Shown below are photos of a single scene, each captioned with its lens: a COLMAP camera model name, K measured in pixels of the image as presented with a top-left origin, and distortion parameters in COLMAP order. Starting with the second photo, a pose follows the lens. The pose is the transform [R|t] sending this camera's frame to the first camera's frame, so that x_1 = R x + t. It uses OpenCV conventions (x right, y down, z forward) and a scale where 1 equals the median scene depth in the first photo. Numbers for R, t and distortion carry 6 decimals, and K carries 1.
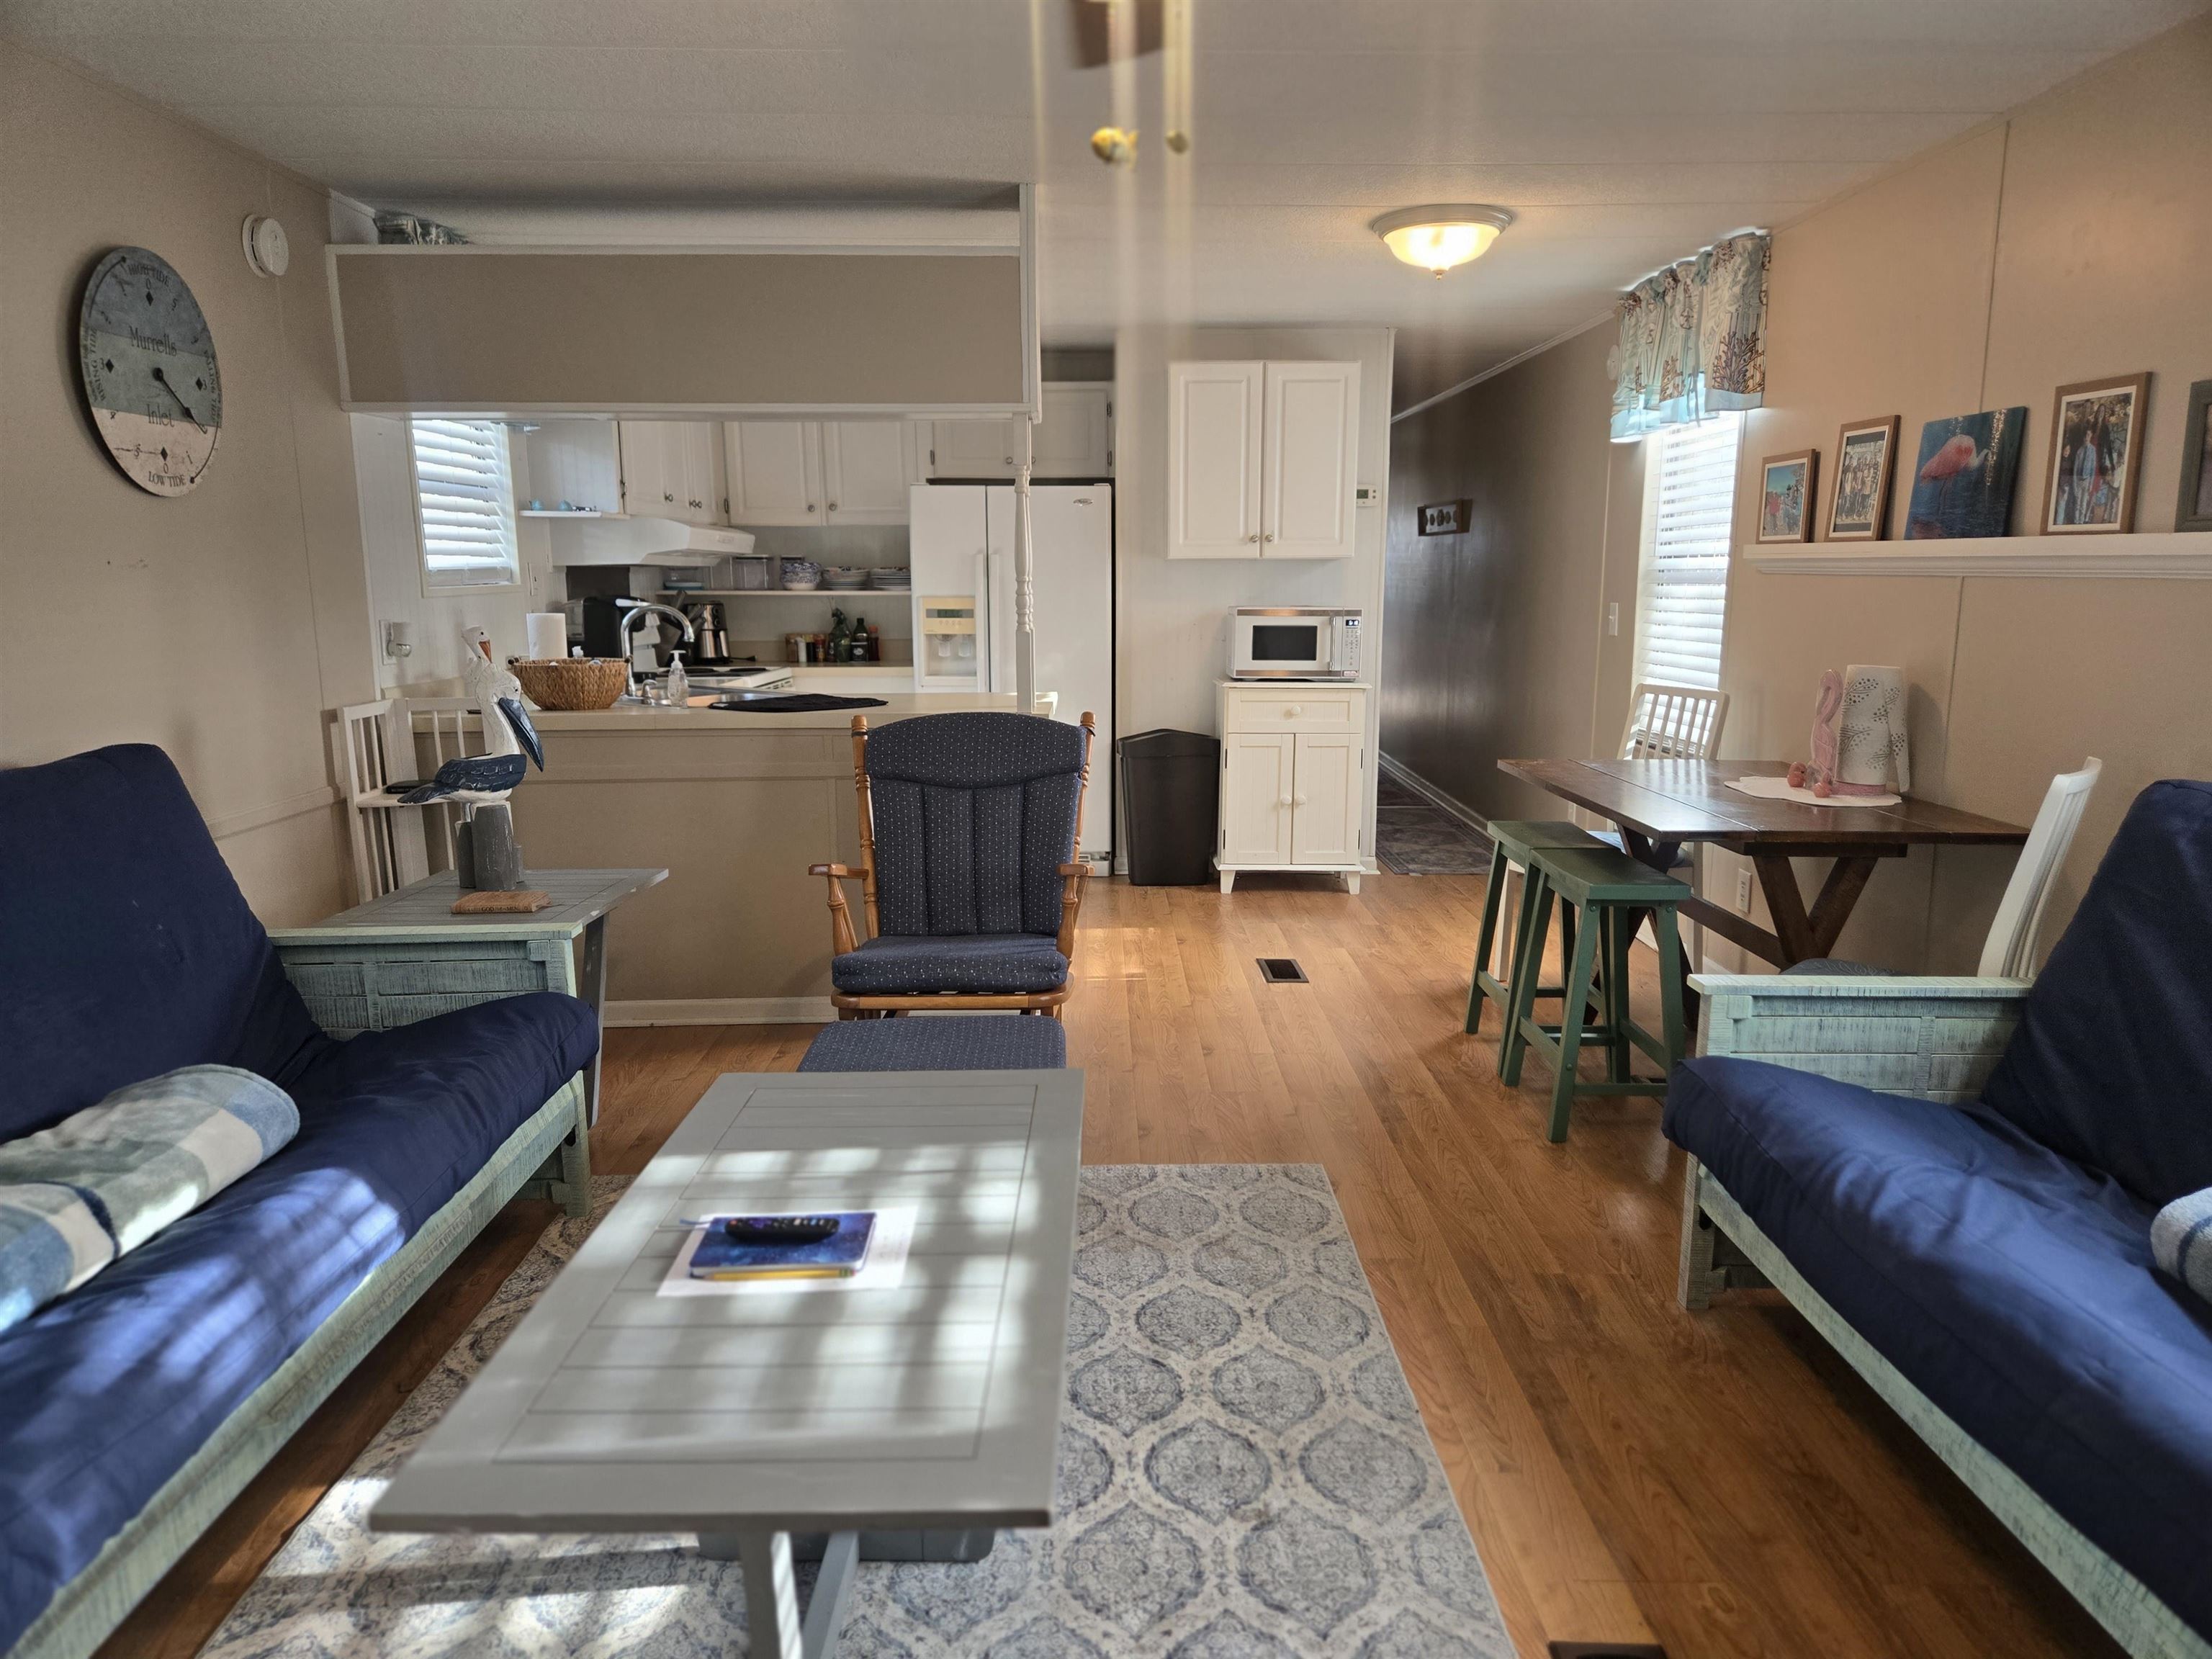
lens RADIAL K [[1478.6, 0, 1106.0], [0, 1478.6, 829.5], [0, 0, 1]] dist [0.059533, -0.000185]
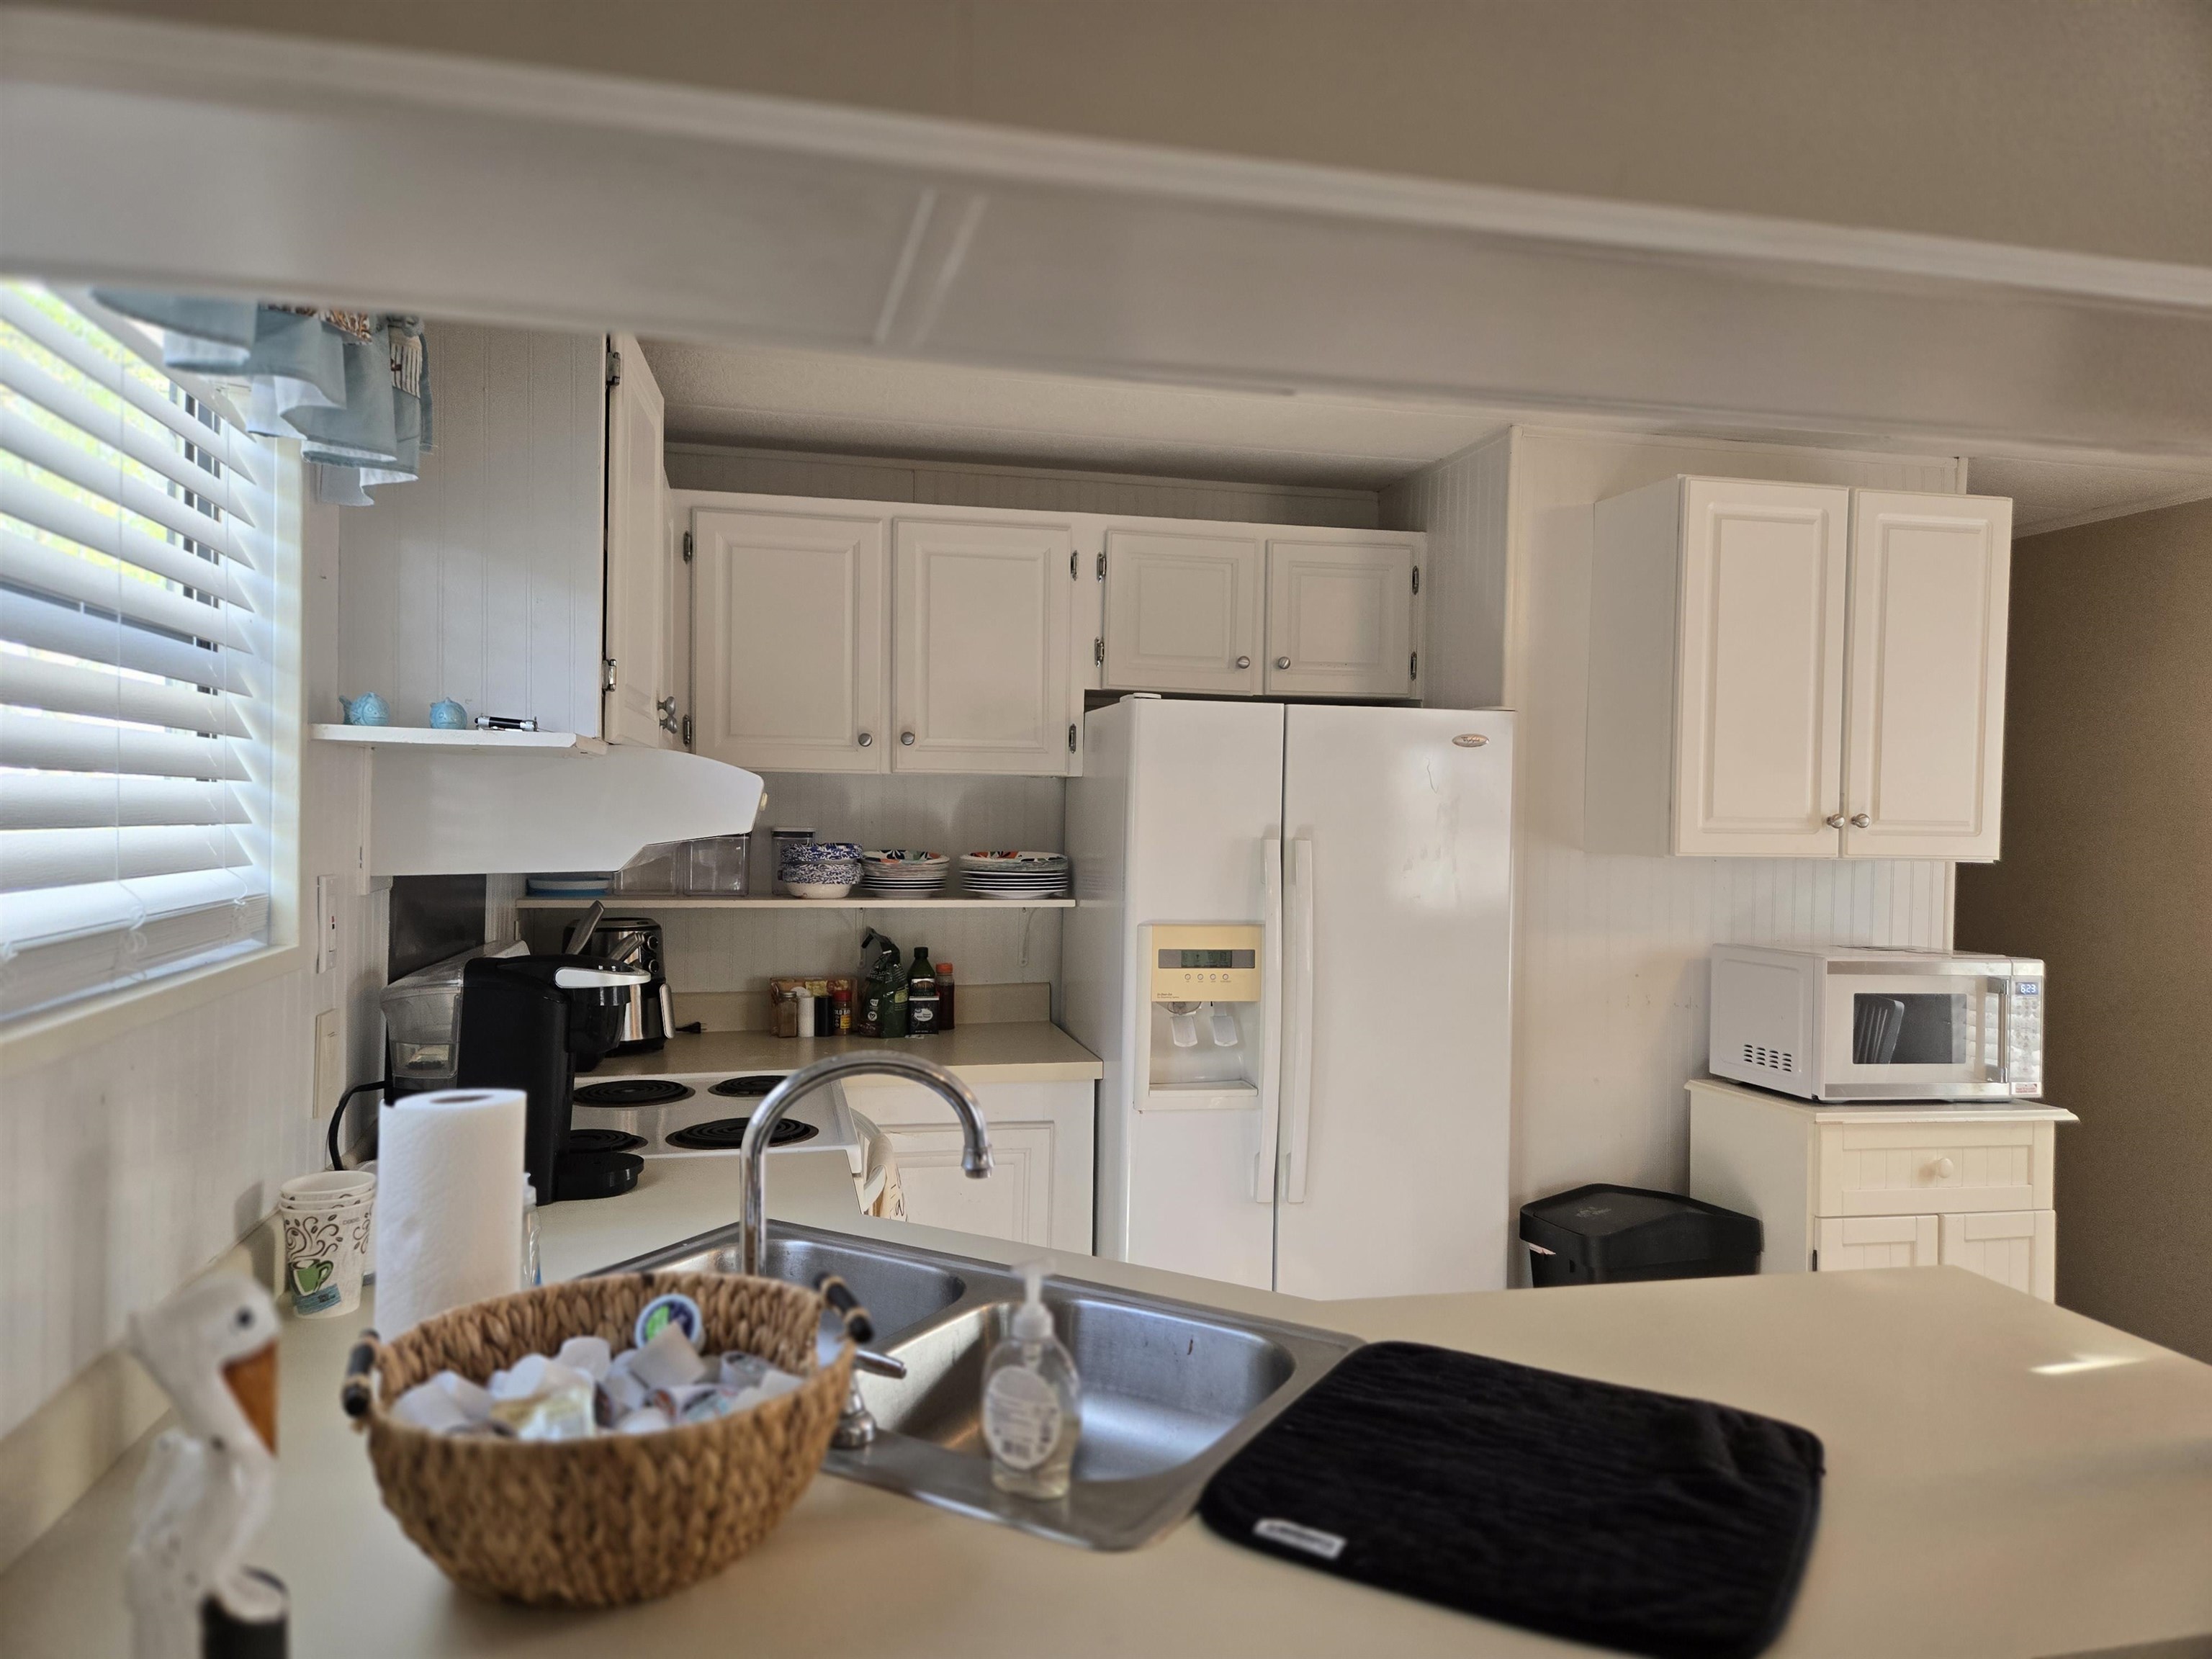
lens RADIAL K [[1499.7, 0, 1106.0], [0, 1499.7, 829.5], [0, 0, 1]] dist [0.038744, -0.000842]
pose [[0.977104, 0.016161, 0.212147, -0.248985], [0.018612, 0.986796, -0.160895, -0.113642], [-0.211946, 0.161160, 0.963902, 0.550382]]
